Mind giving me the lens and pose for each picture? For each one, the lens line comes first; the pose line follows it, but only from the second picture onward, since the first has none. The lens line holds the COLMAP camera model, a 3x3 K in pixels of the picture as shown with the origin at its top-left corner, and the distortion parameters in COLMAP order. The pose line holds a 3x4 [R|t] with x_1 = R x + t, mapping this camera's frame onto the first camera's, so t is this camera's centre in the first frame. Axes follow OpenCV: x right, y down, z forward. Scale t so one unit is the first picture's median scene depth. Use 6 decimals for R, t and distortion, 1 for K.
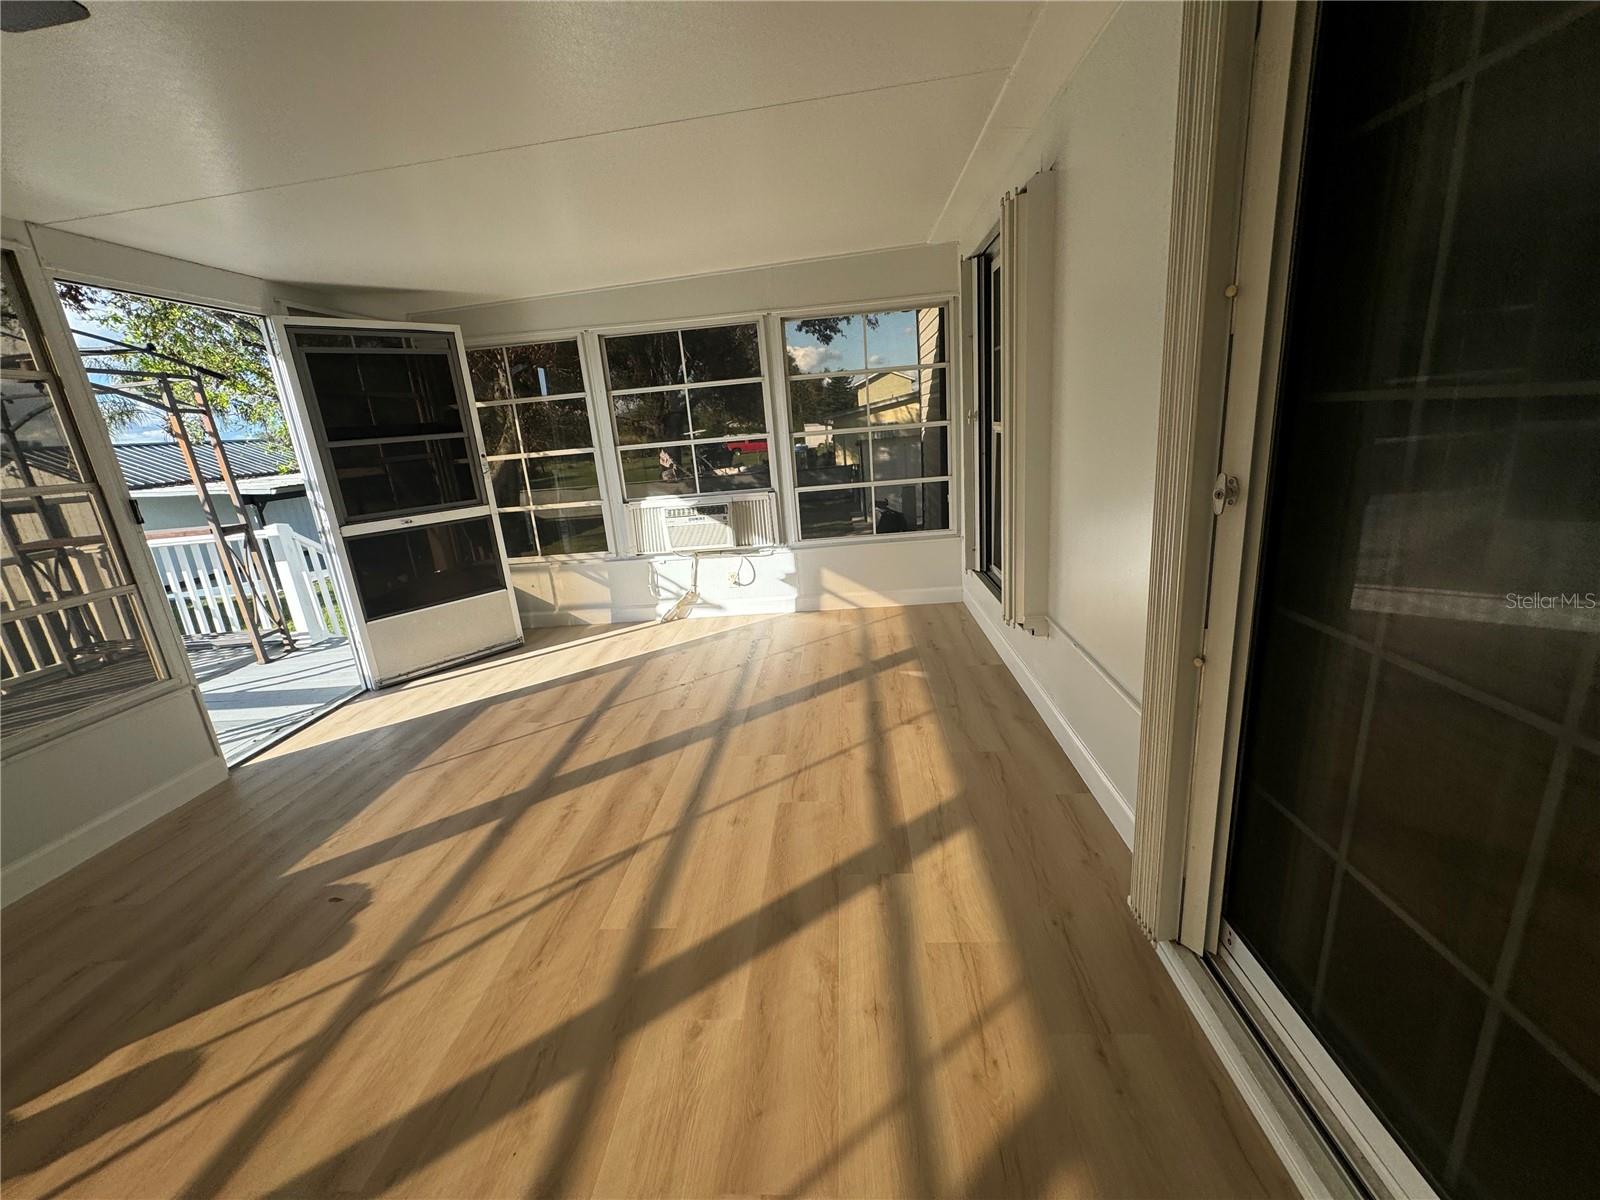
lens RADIAL K [[644.9, 0, 797.8], [0, 644.9, 599.6], [0, 0, 1]] dist [-0.000251, 0.000355]
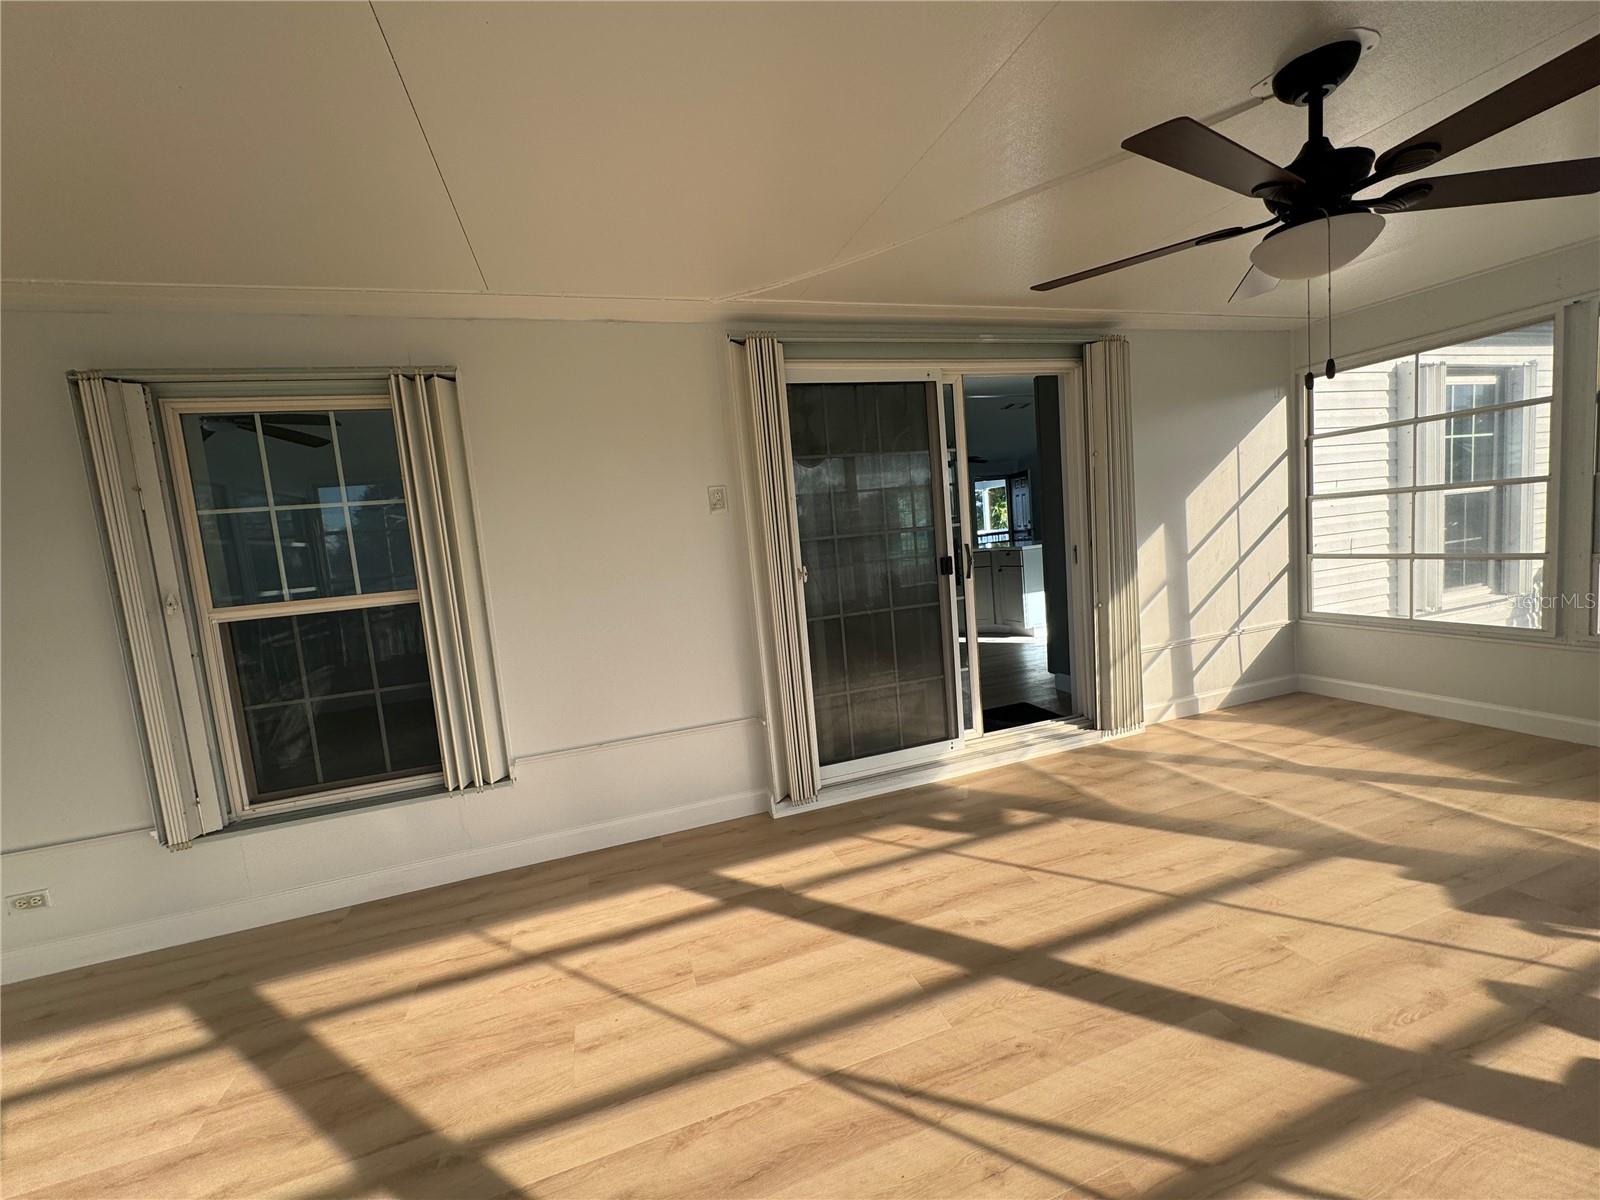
lens RADIAL K [[644.9, 0, 802.4], [0, 644.9, 600.1], [0, 0, 1]] dist [-0.000251, 0.000355]
pose [[-0.371085, 0.025401, 0.928251, -1.034049], [0.361180, 0.924862, 0.119080, -0.230319], [-0.855479, 0.379454, -0.352377, 1.196649]]
